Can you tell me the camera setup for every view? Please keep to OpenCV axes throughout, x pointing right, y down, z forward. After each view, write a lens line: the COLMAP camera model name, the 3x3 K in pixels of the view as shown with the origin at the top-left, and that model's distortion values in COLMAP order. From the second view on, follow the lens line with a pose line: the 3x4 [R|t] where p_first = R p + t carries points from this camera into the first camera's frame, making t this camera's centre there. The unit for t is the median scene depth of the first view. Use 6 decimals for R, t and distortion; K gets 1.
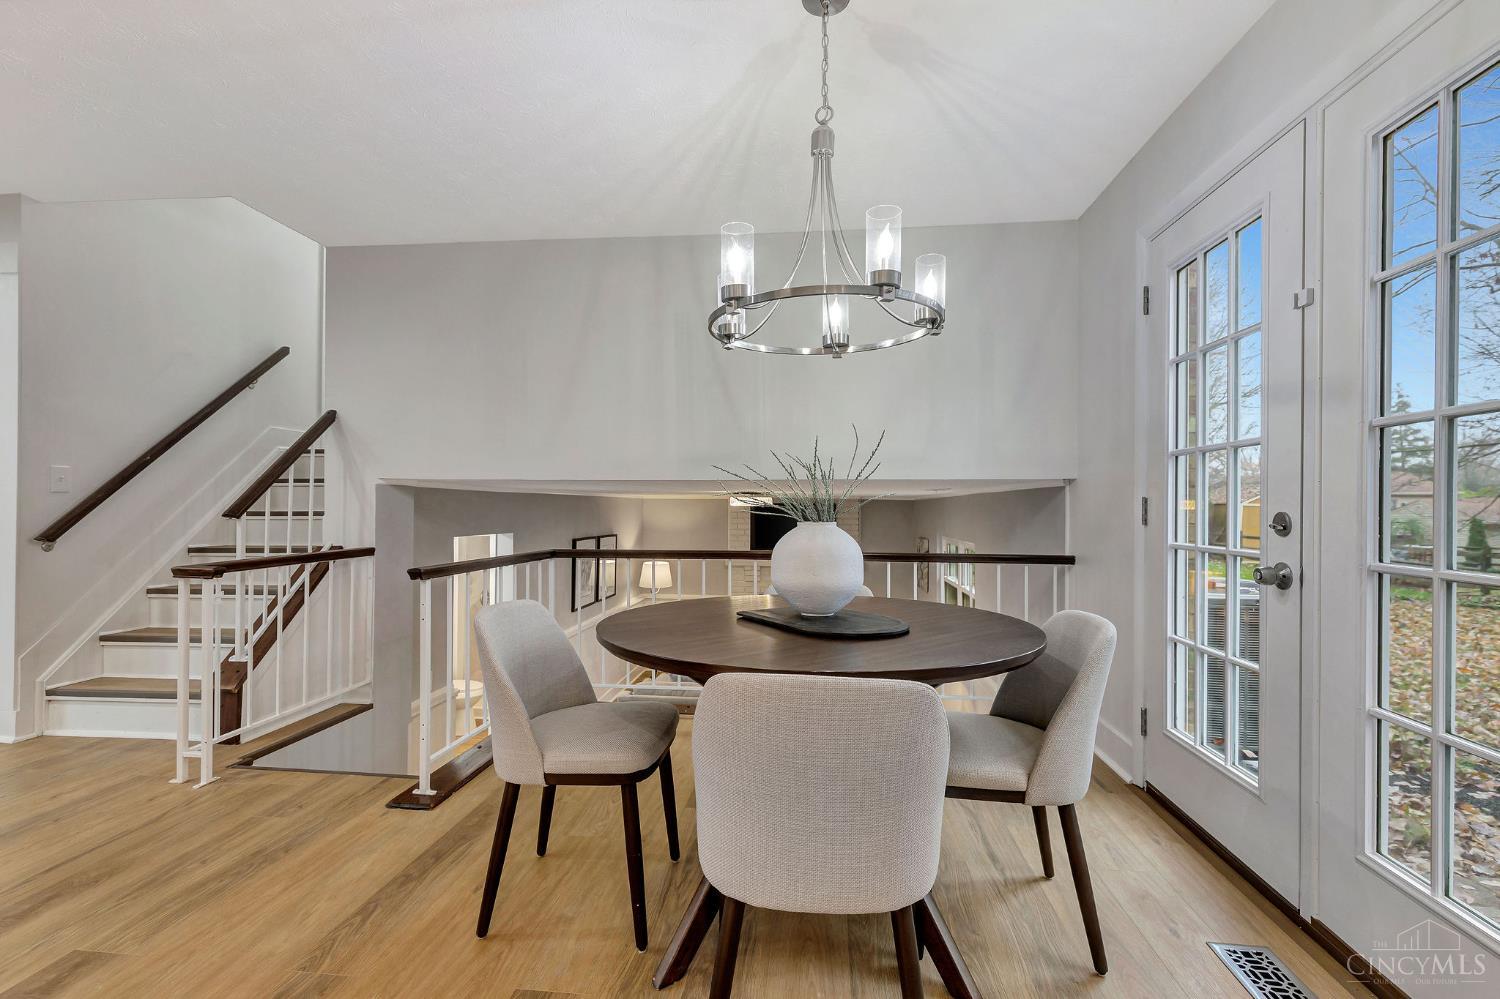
lens RADIAL K [[672.2, 0, 755.9], [0, 672.2, 502.1], [0, 0, 1]] dist [0.000794, 0.000519]
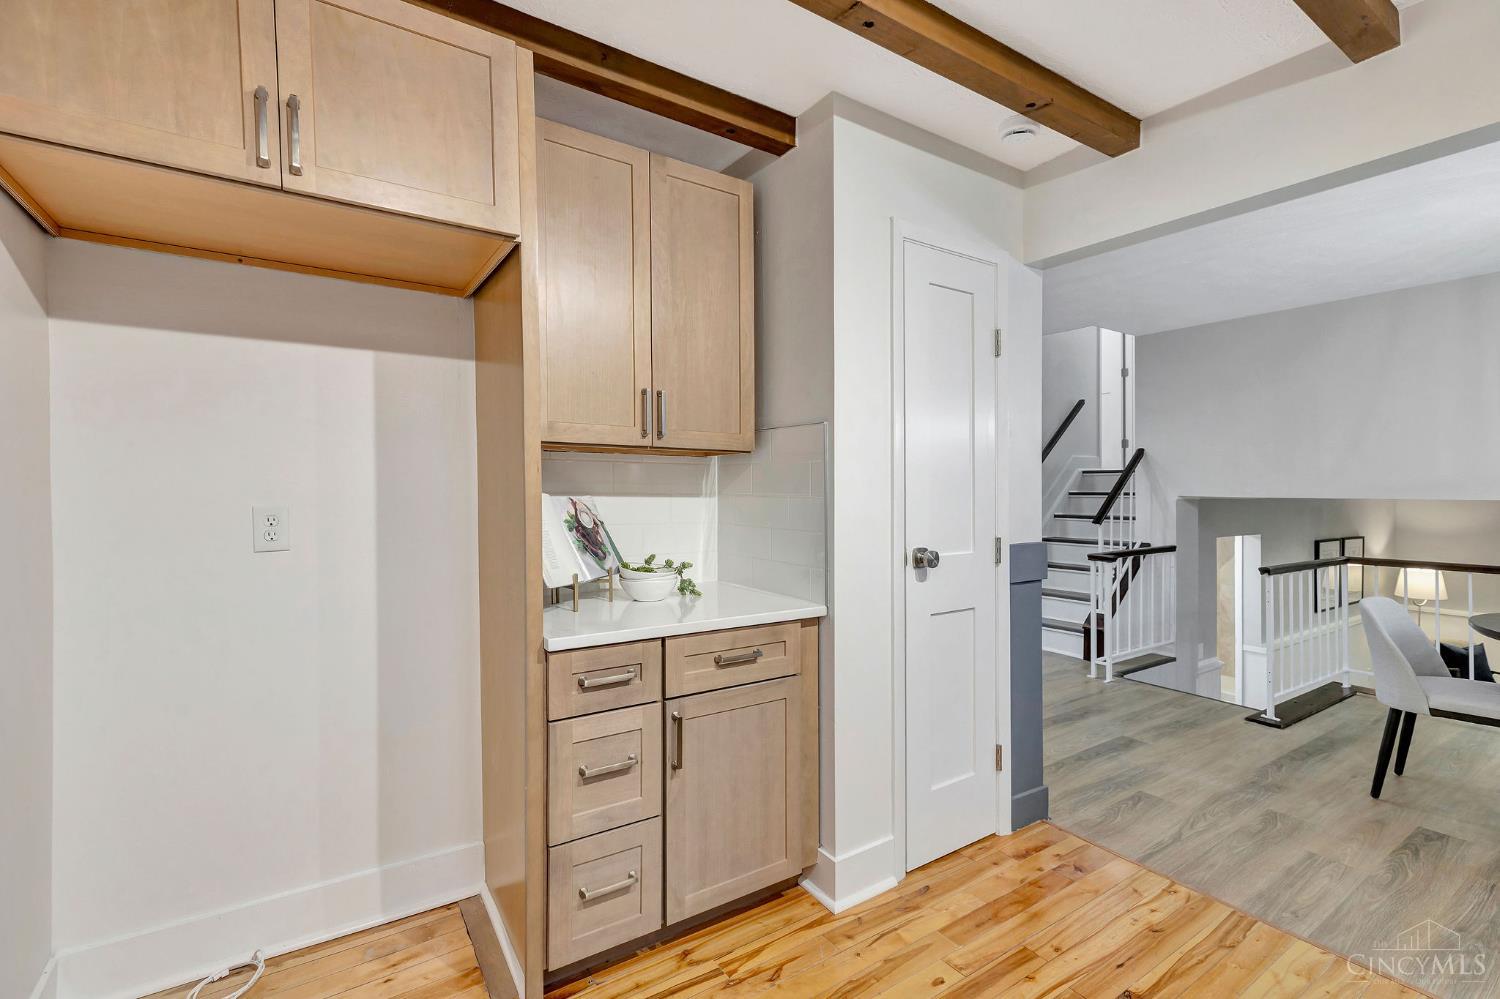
lens RADIAL K [[678.9, 0, 753.1], [0, 678.9, 486.5], [0, 0, 1]] dist [-0.001935, -0.000622]
pose [[0.640822, -0.003309, -0.767683, -0.073024], [0.002446, 0.999994, -0.002268, -0.079602], [0.767686, -0.000424, 0.640826, -0.839470]]
